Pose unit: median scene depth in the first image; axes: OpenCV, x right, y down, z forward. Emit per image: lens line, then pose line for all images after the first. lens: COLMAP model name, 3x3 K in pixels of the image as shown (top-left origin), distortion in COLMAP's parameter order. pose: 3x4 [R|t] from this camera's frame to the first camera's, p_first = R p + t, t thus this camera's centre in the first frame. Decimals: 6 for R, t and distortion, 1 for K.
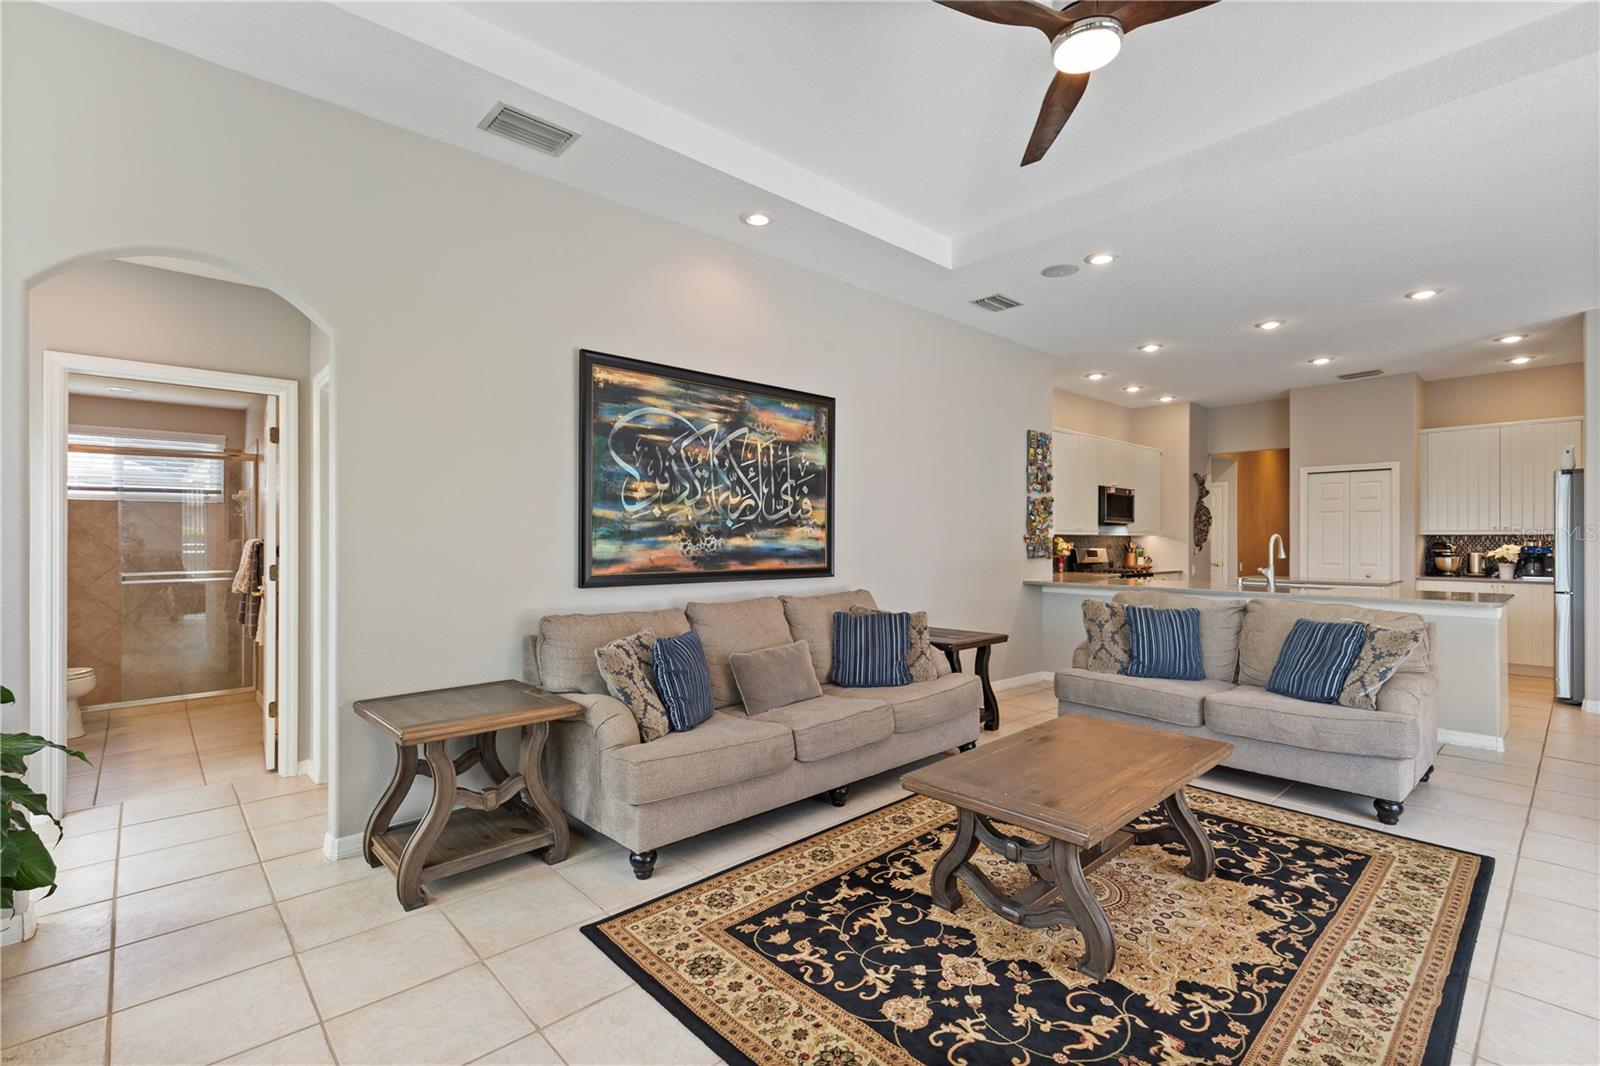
lens RADIAL K [[728.1, 0, 788.4], [0, 728.1, 539.6], [0, 0, 1]] dist [0.009056, -0.001884]
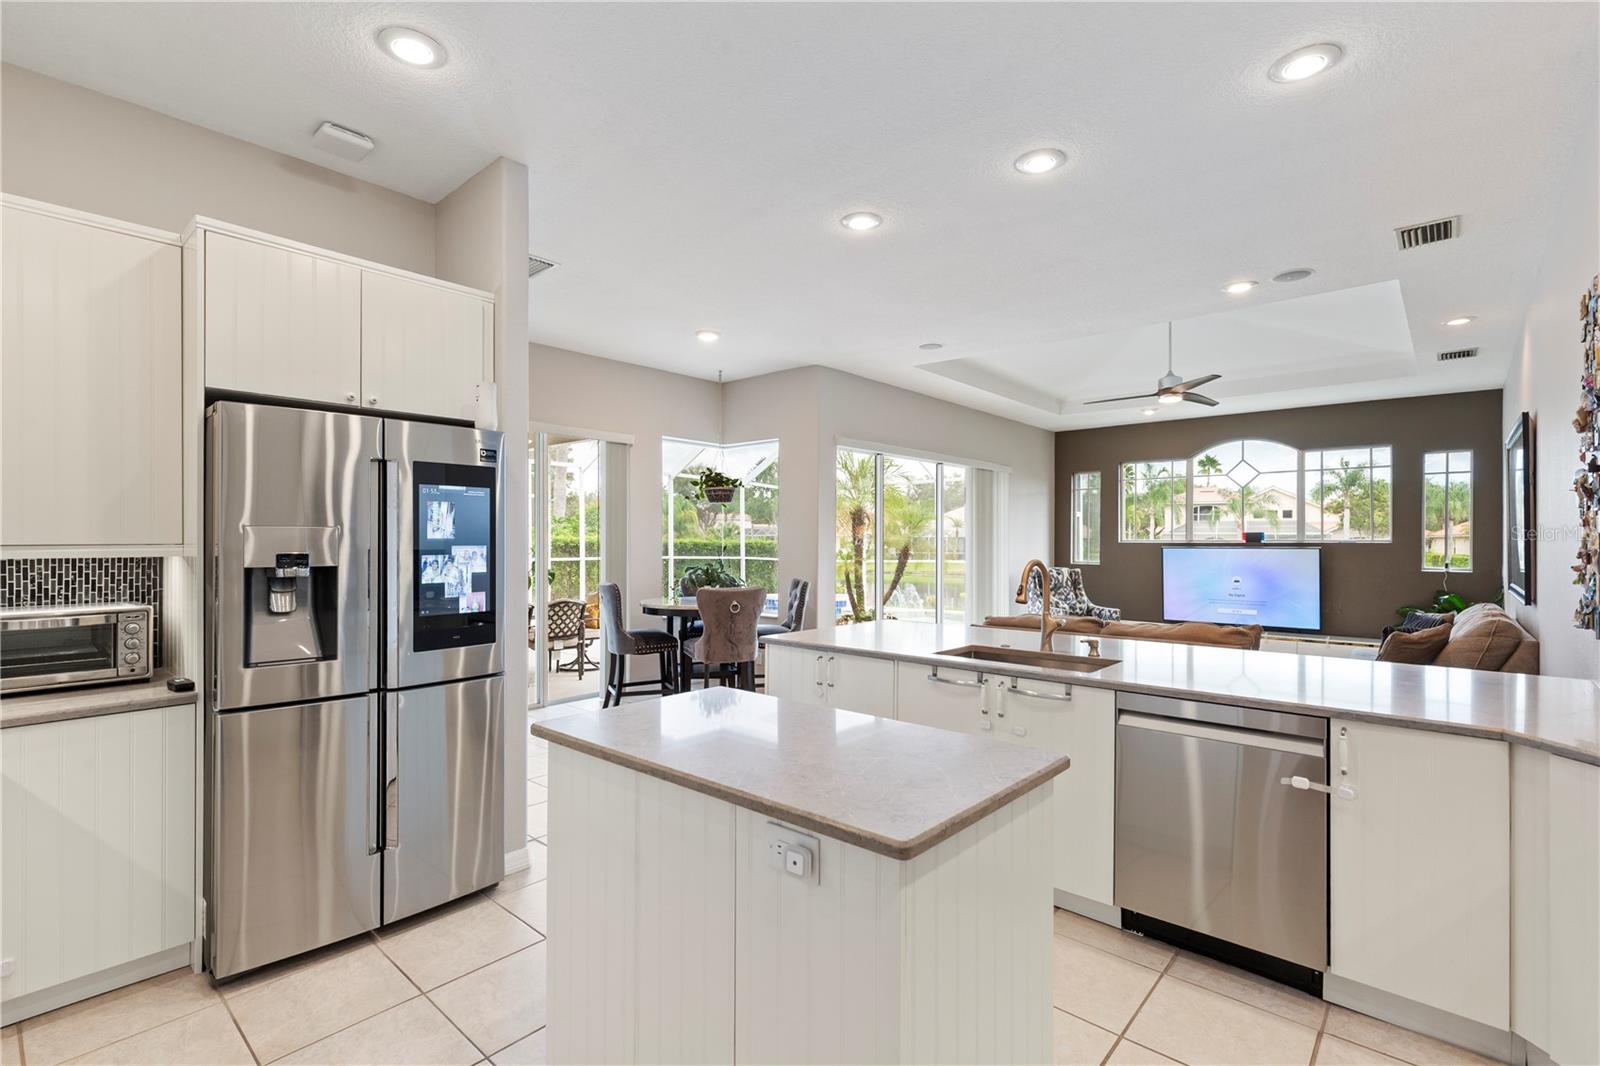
lens RADIAL K [[728.1, 0, 783.9], [0, 728.1, 543.5], [0, 0, 1]] dist [0.009056, -0.001884]
pose [[-0.995728, -0.003475, -0.092269, 1.436882], [-0.003574, 0.999993, 0.000908, -0.032889], [0.092265, 0.001234, -0.995734, 2.433253]]
